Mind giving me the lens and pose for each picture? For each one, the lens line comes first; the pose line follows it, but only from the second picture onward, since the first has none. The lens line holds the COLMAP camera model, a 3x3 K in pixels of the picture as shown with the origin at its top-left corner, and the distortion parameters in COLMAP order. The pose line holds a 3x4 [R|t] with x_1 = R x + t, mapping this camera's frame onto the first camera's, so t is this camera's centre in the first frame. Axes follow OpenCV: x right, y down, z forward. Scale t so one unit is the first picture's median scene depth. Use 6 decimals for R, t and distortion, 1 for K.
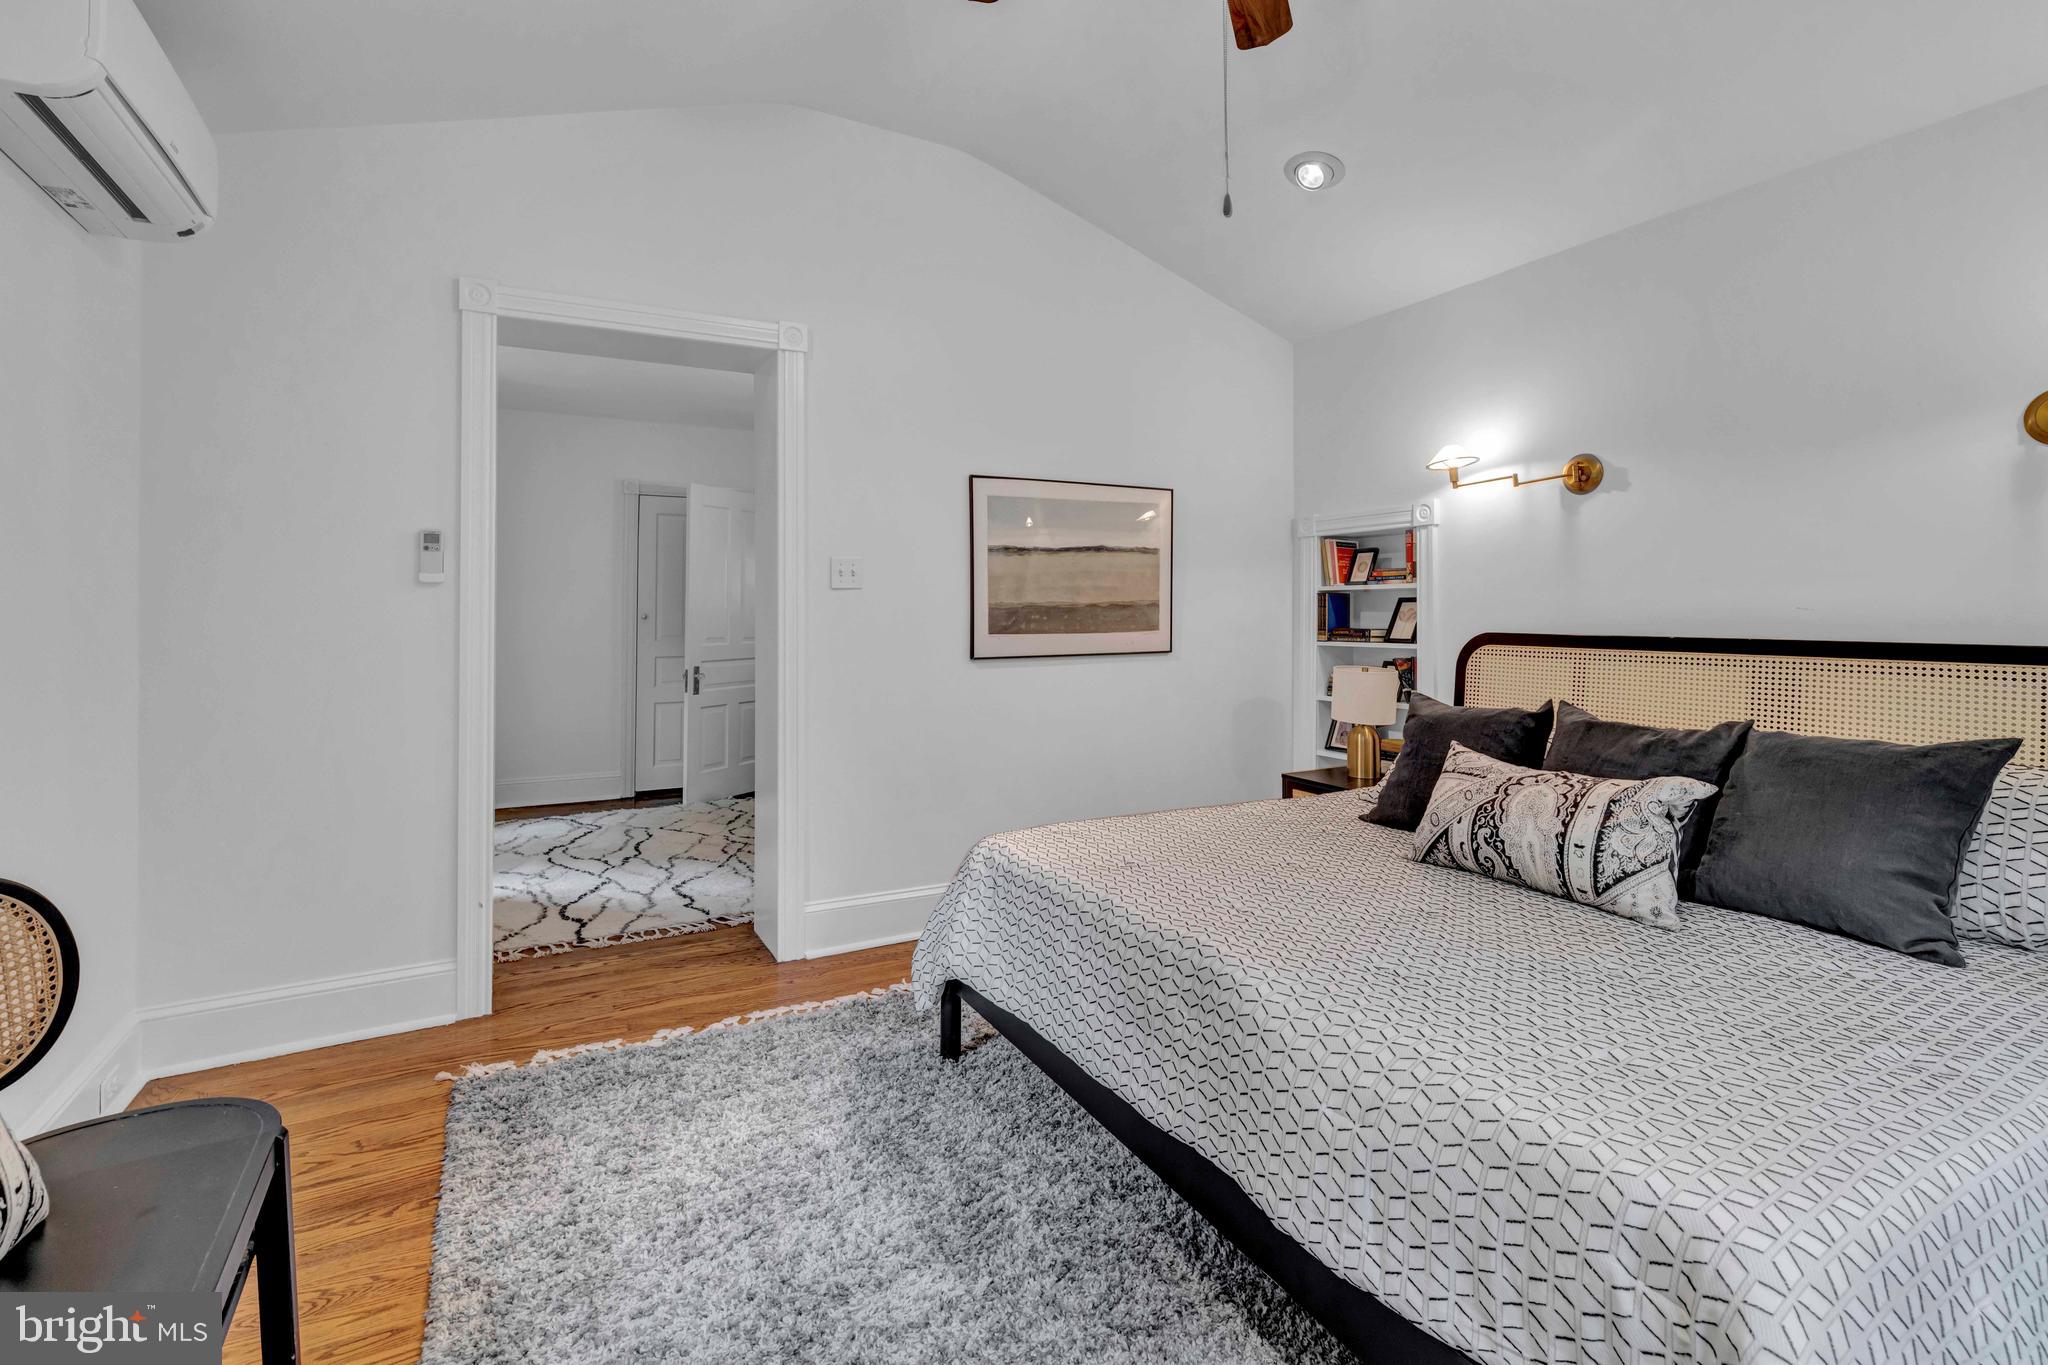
lens RADIAL K [[918.9, 0, 1001.6], [0, 918.9, 600.5], [0, 0, 1]] dist [-0.004511, 0.000843]
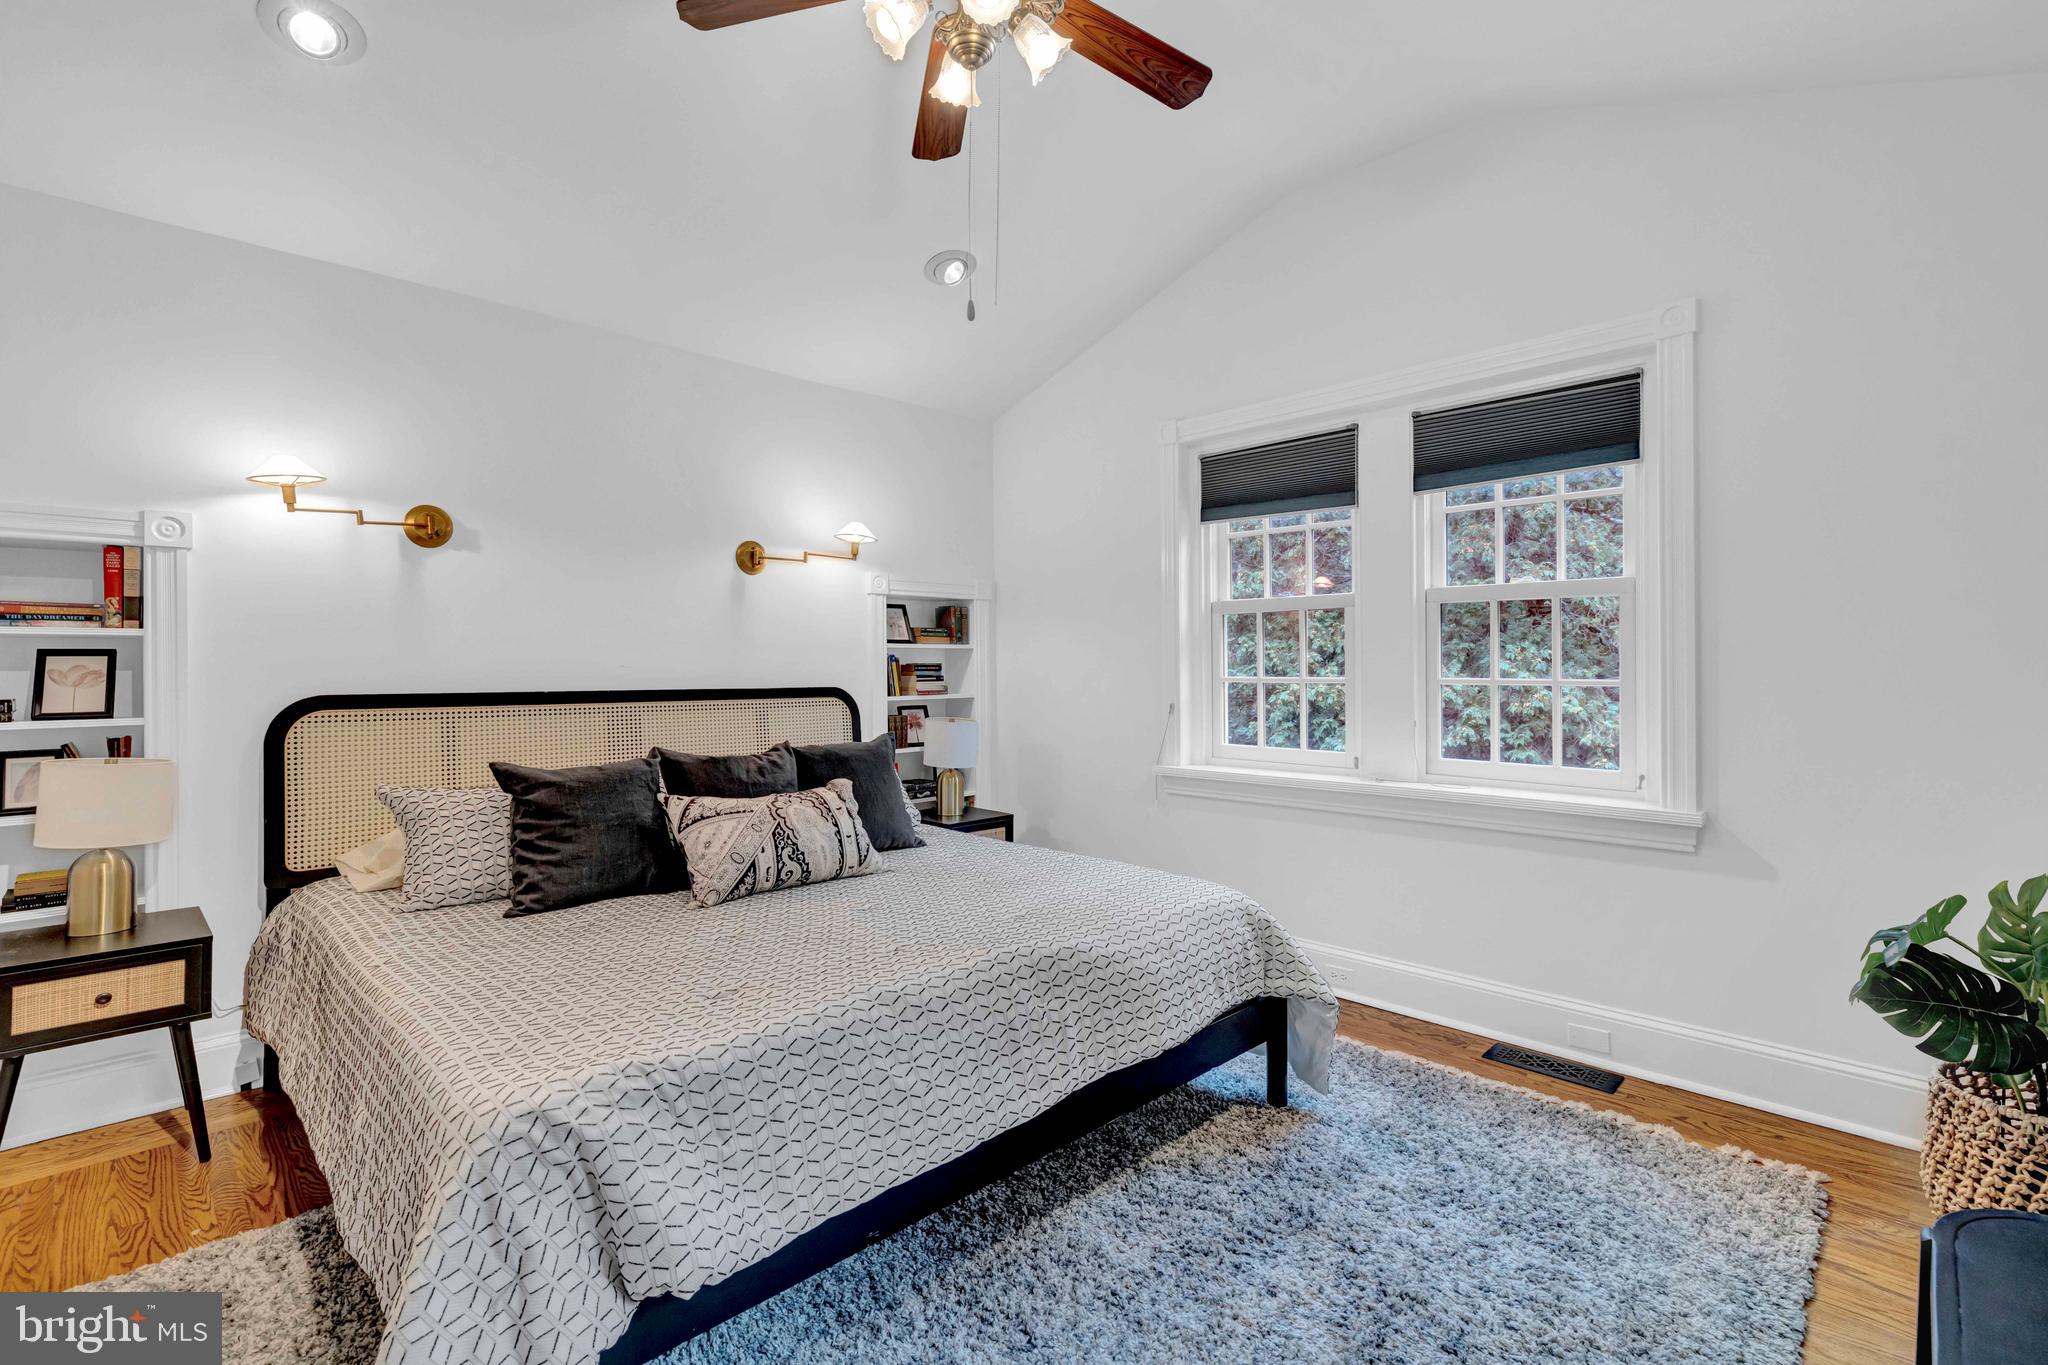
lens RADIAL K [[918.9, 0, 1023.7], [0, 918.9, 675.0], [0, 0, 1]] dist [-0.004511, 0.000843]
pose [[-0.271360, -0.007131, 0.962451, -0.696284], [-0.007937, 0.999955, 0.005171, 0.011986], [-0.962445, -0.006236, -0.271405, 1.000091]]
